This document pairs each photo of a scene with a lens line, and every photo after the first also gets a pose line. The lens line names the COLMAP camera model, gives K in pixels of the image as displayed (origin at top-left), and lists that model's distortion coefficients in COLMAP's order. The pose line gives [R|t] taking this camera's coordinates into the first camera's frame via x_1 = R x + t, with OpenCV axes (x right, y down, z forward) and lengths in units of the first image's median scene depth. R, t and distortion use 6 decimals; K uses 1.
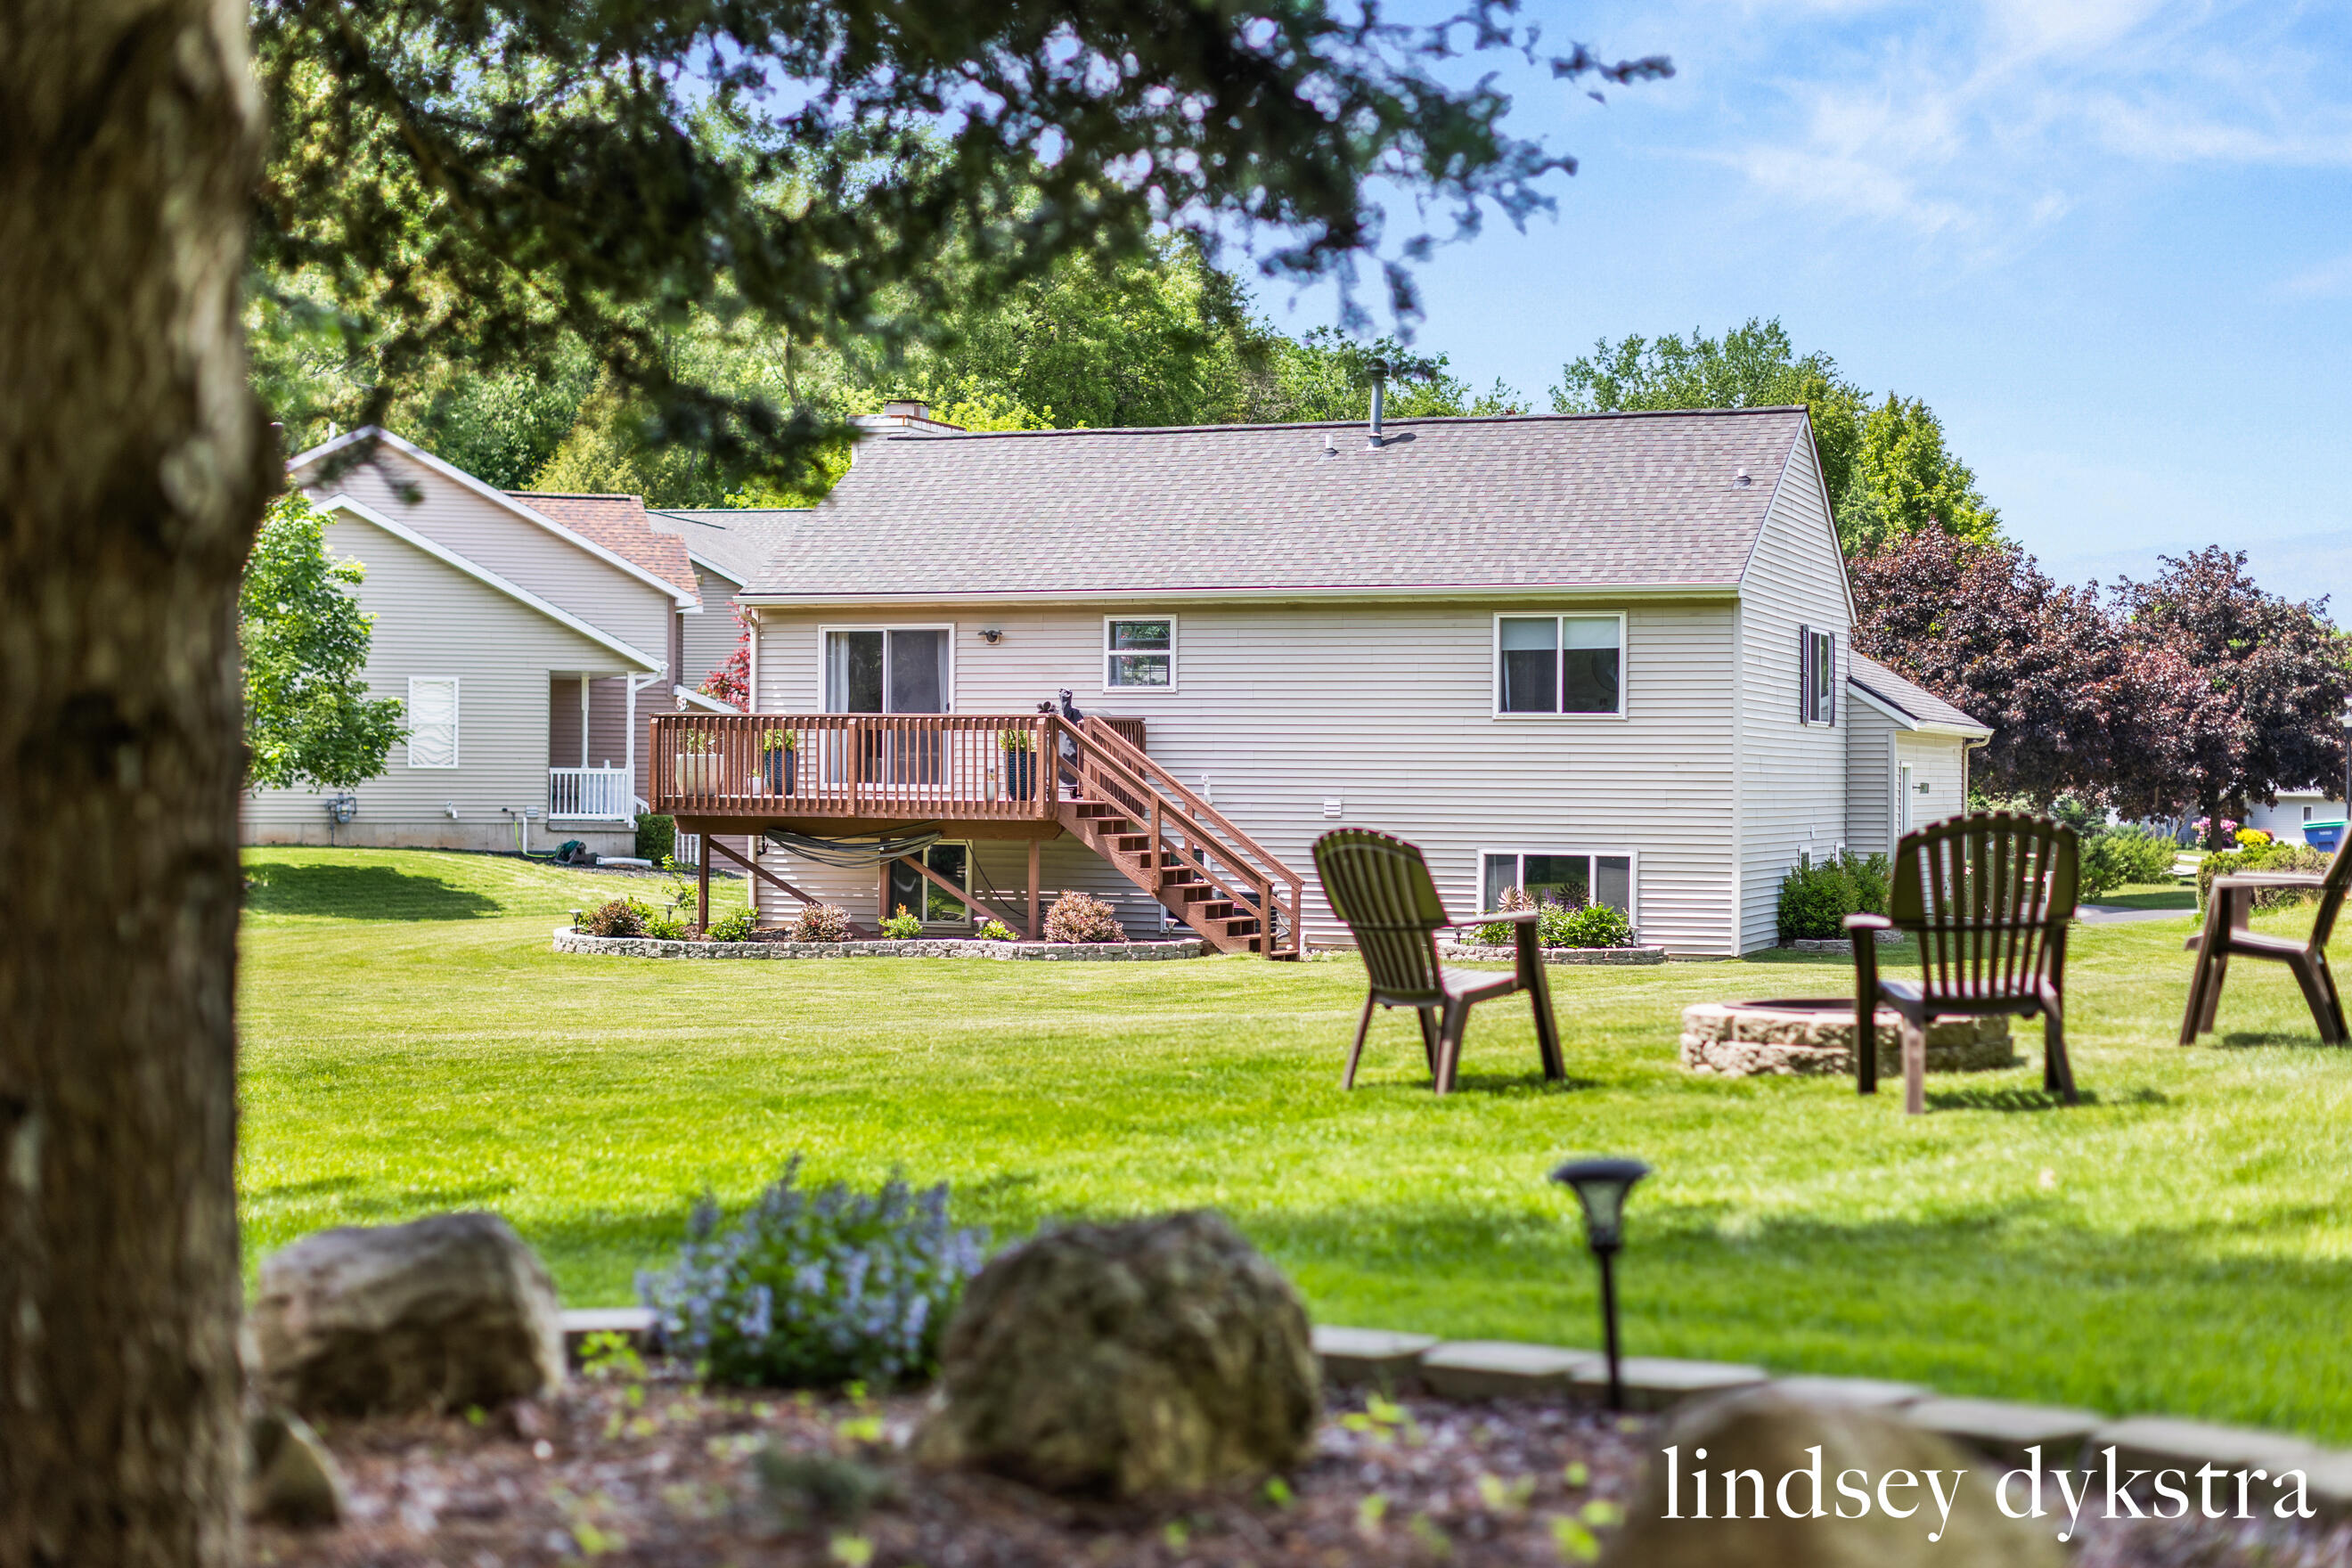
lens RADIAL K [[3353.7, 0, 1171.9], [0, 3353.7, 780.5], [0, 0, 1]] dist [-0.002333, 0.000000]
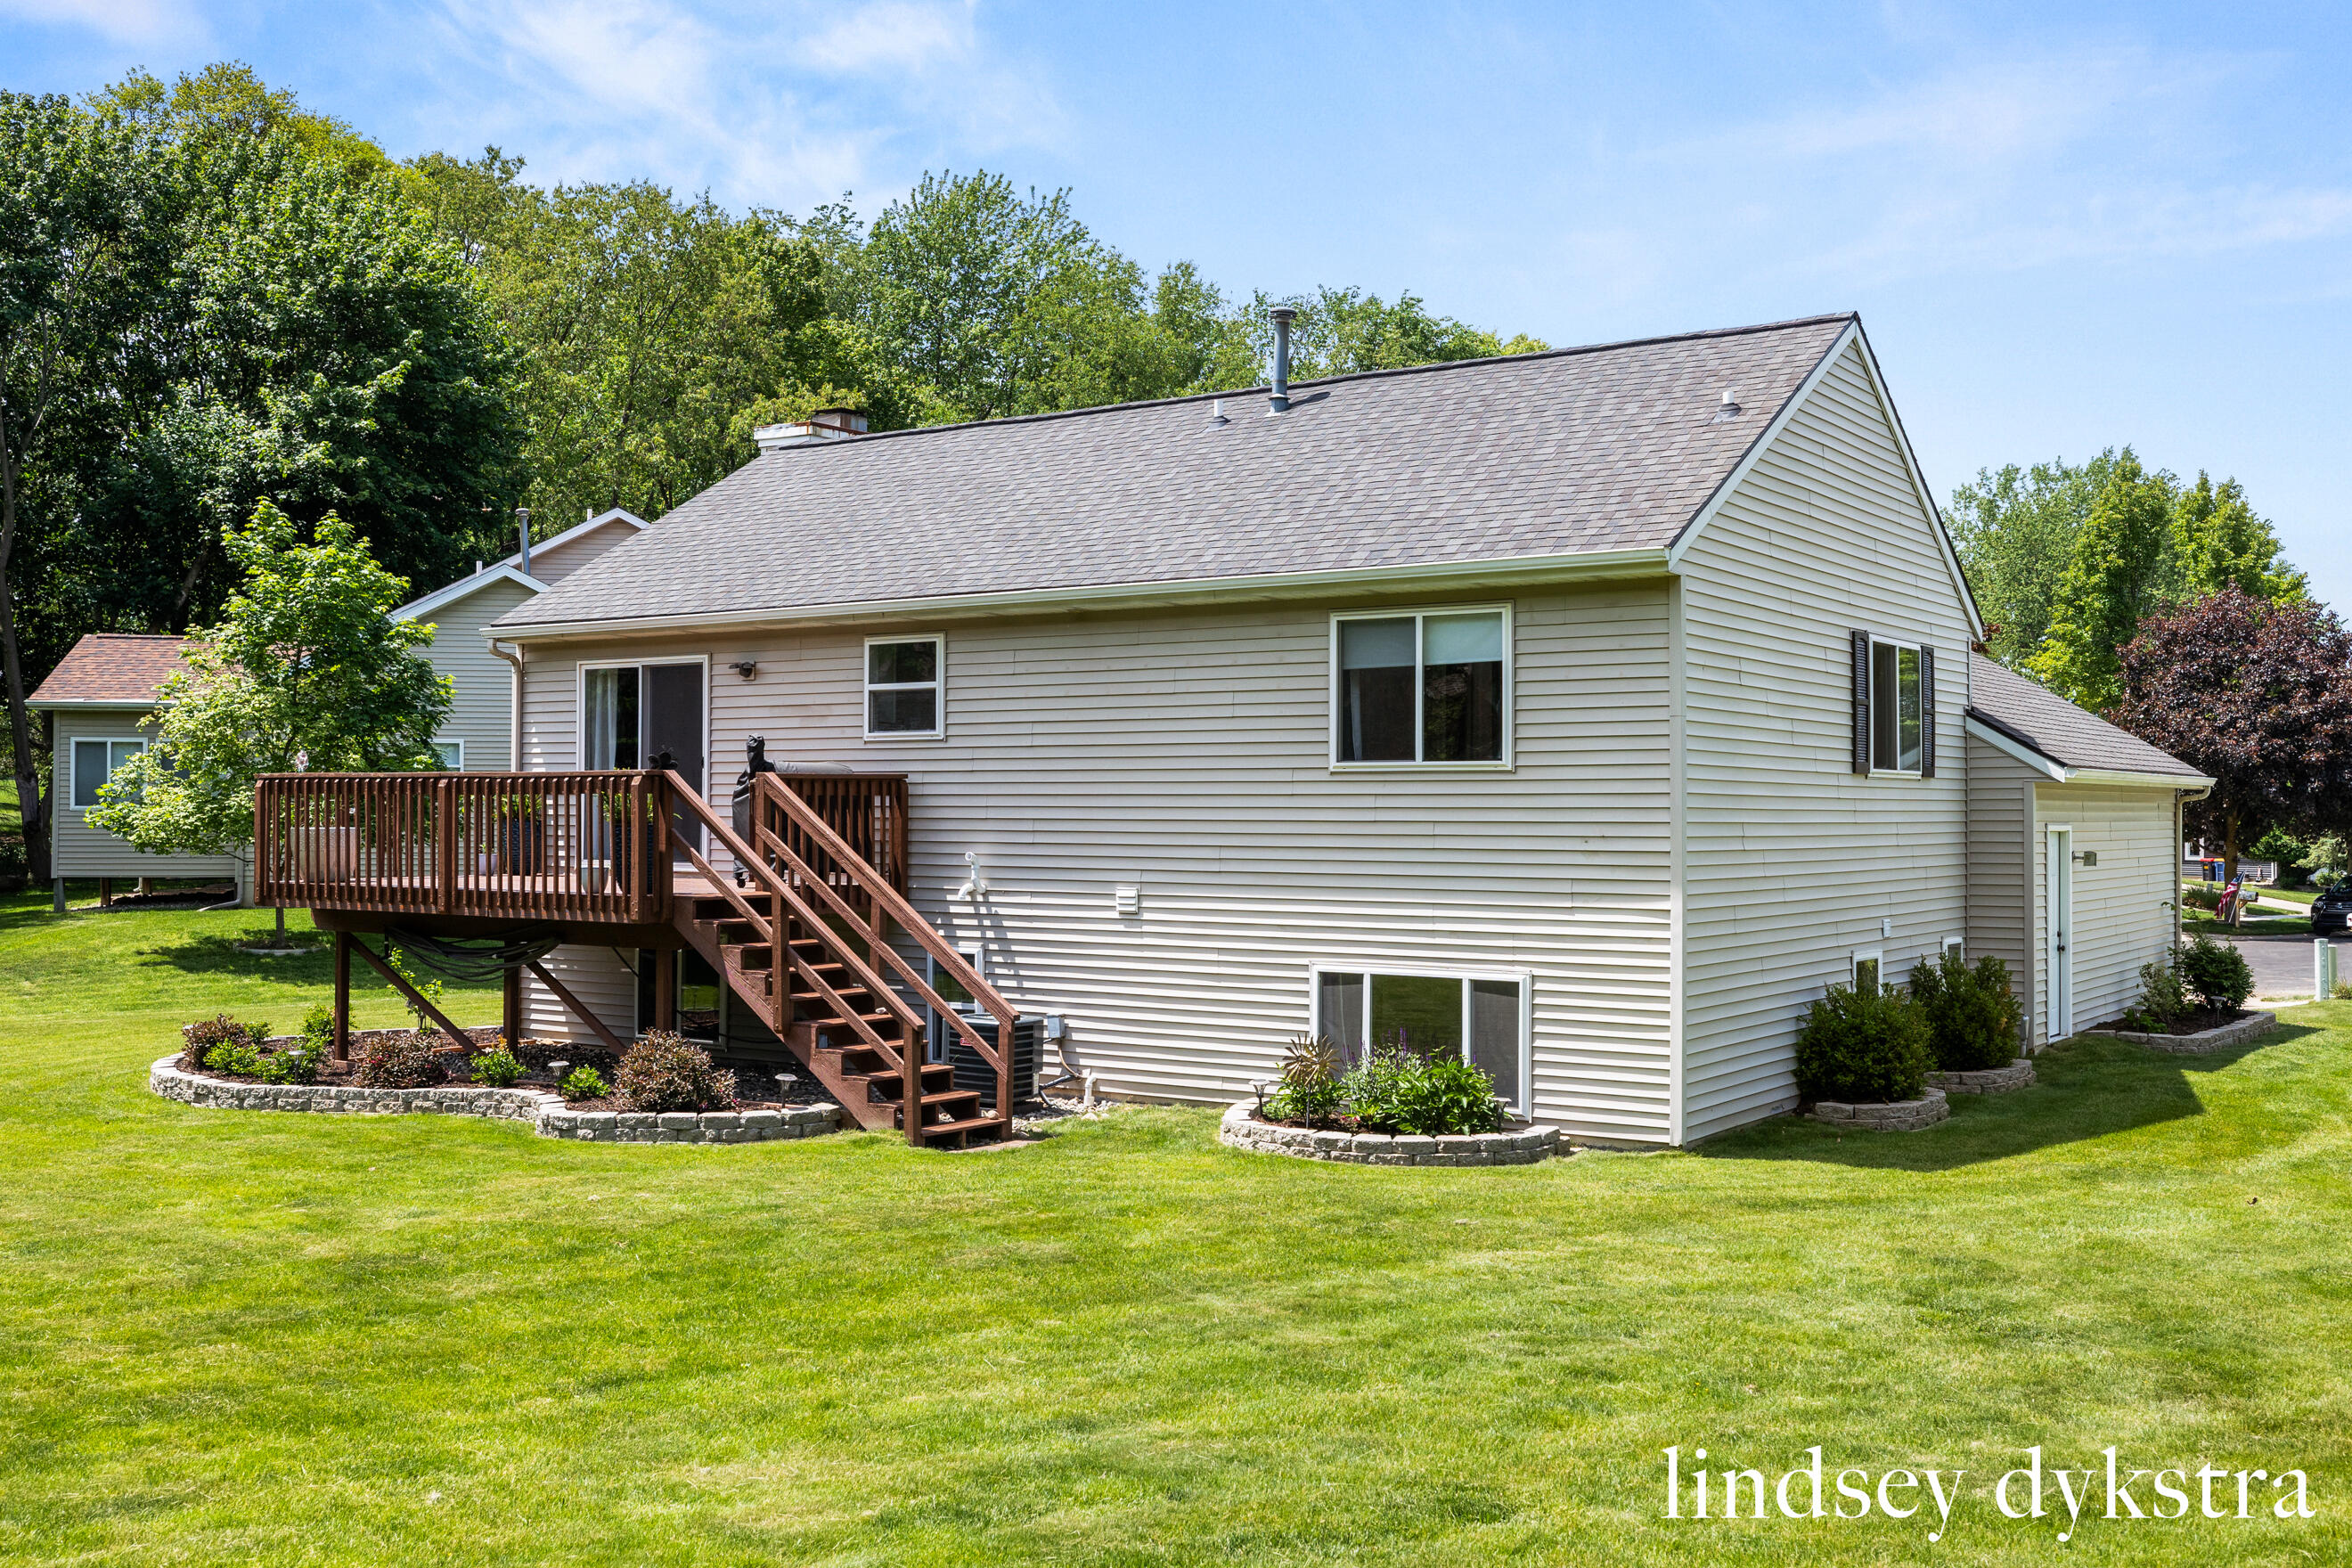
lens RADIAL K [[2244.7, 0, 1174.4], [0, 2244.7, 791.8], [0, 0, 1]] dist [0.006886, 0.000000]
pose [[0.971018, -0.007358, -0.238893, 0.167817], [0.004660, 0.999919, -0.011856, -0.008760], [0.238961, 0.010400, 0.970973, 0.536260]]
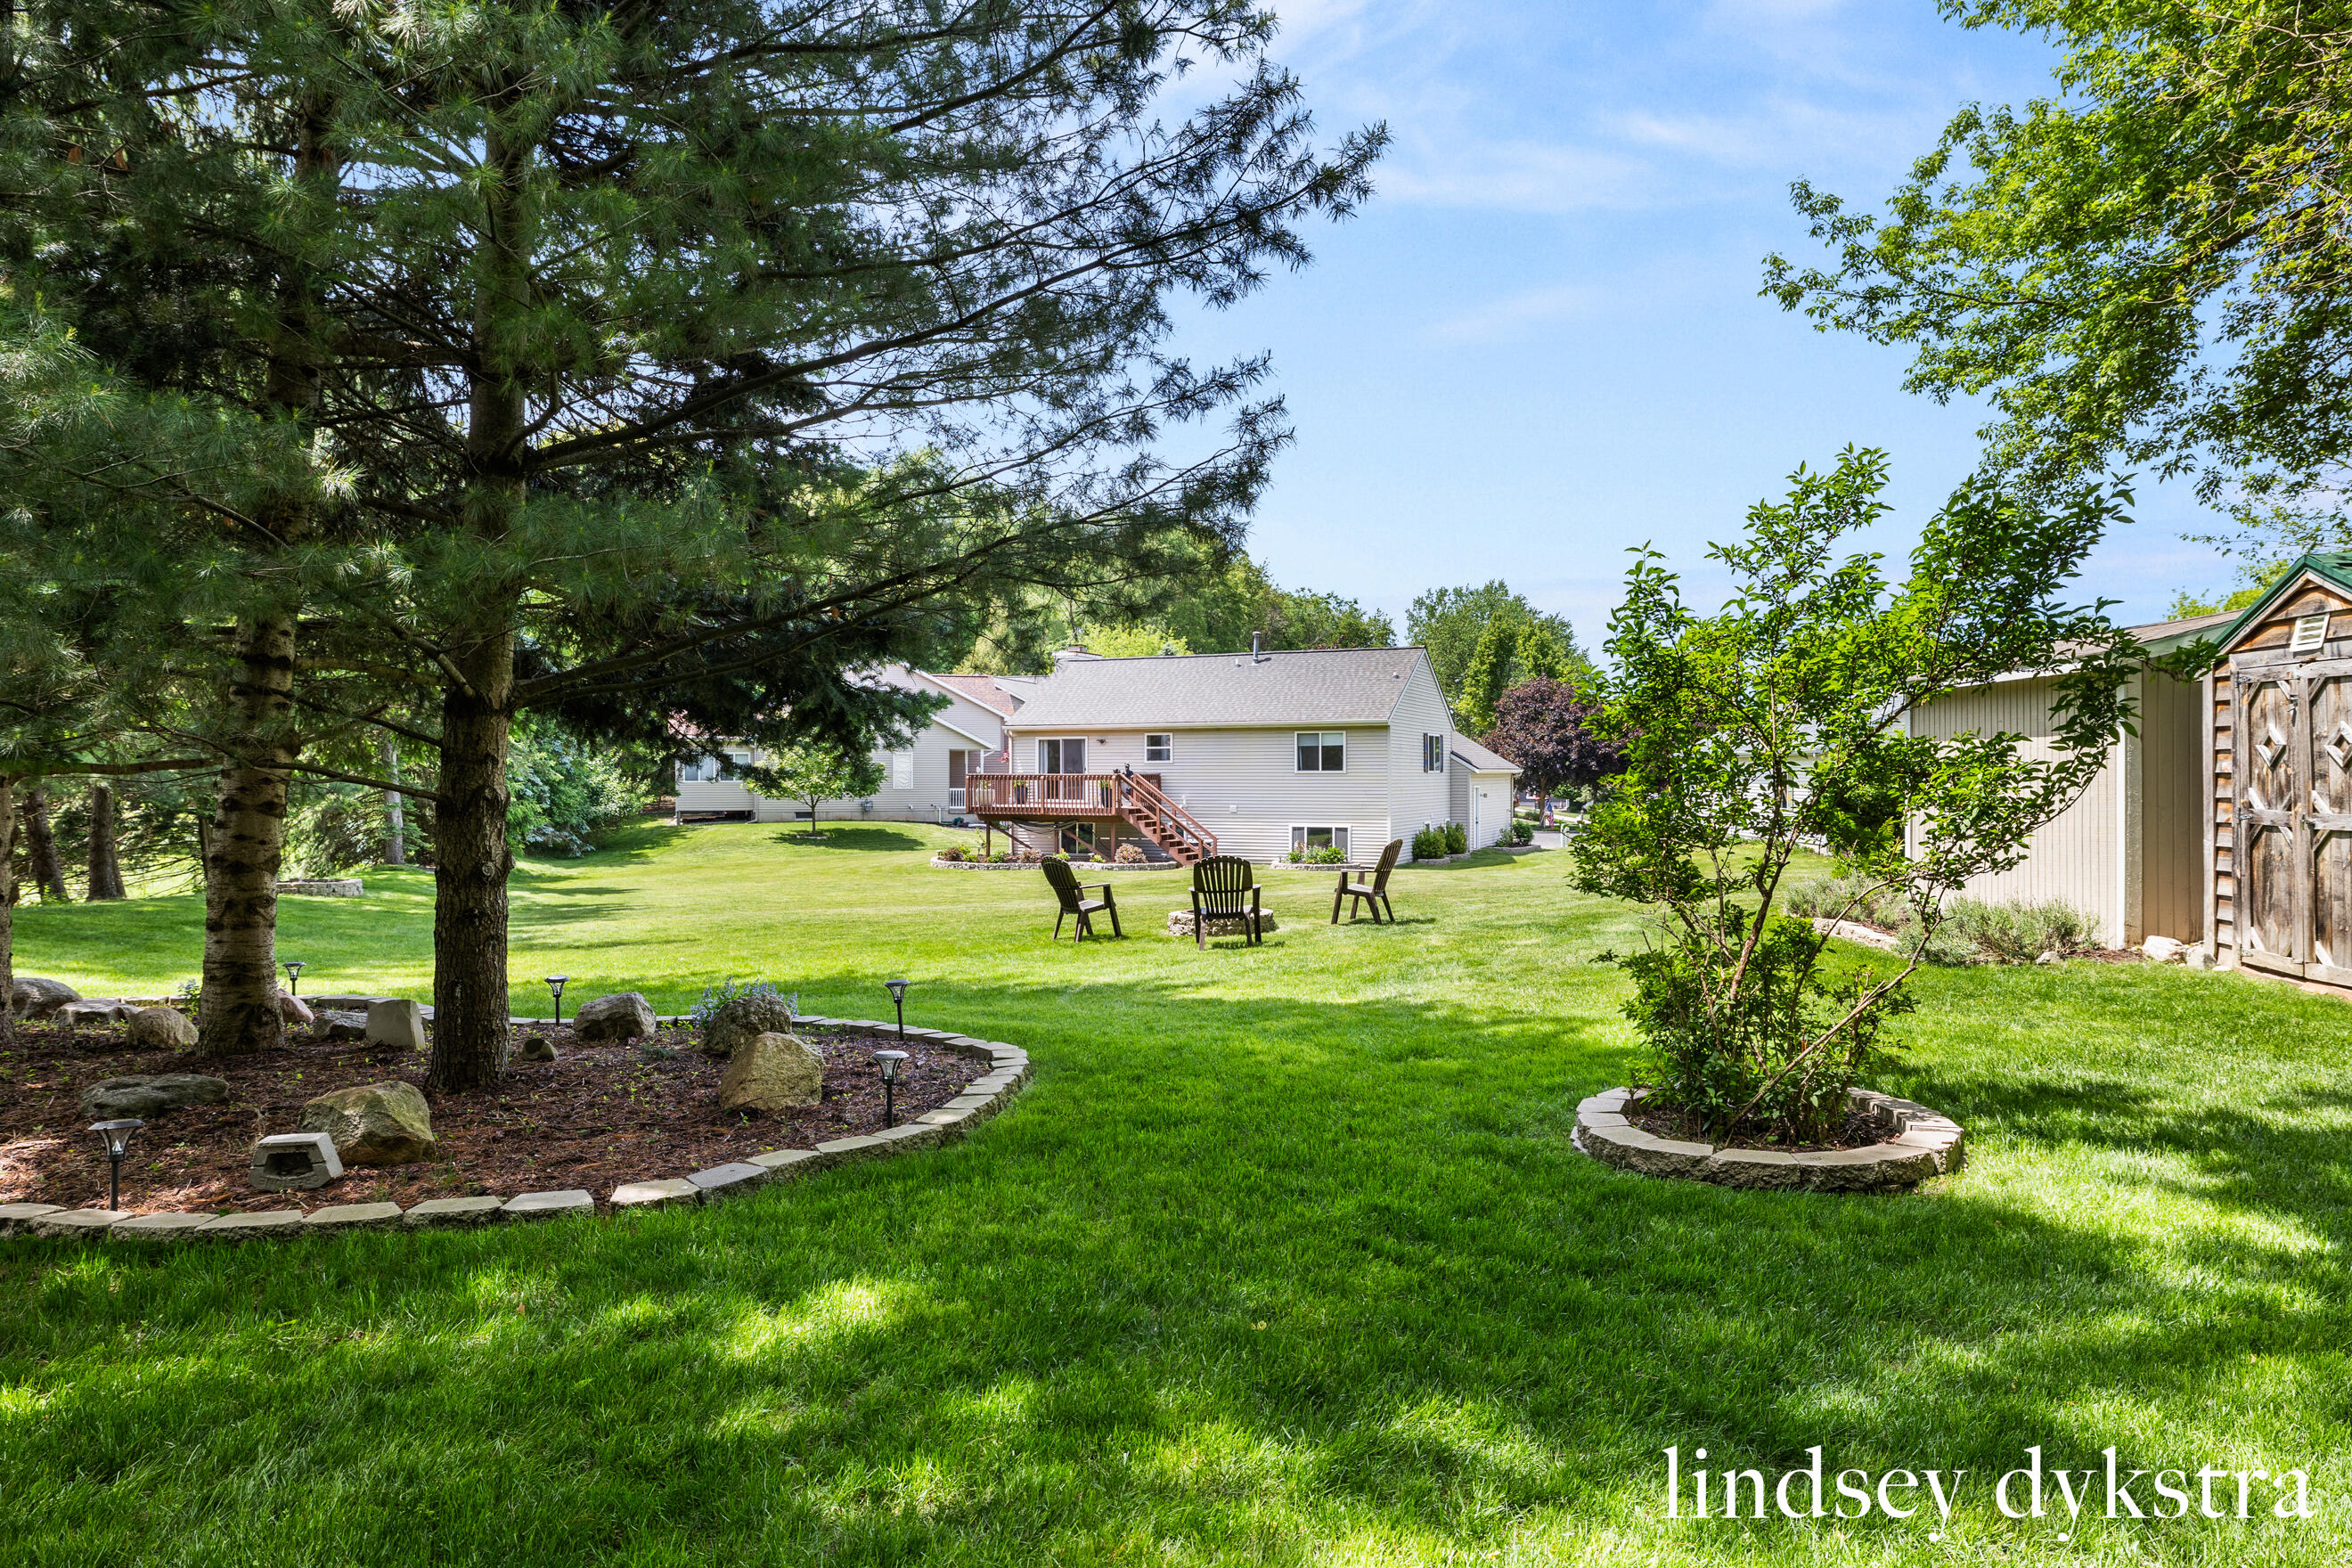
lens RADIAL K [[1452.5, 0, 1188.4], [0, 1452.5, 784.0], [0, 0, 1]] dist [0.008953, 0.000335]
pose [[0.998519, -0.009261, -0.053611, 0.072062], [0.009582, 0.999938, 0.005737, -0.016900], [0.053555, -0.006242, 0.998545, -0.097368]]
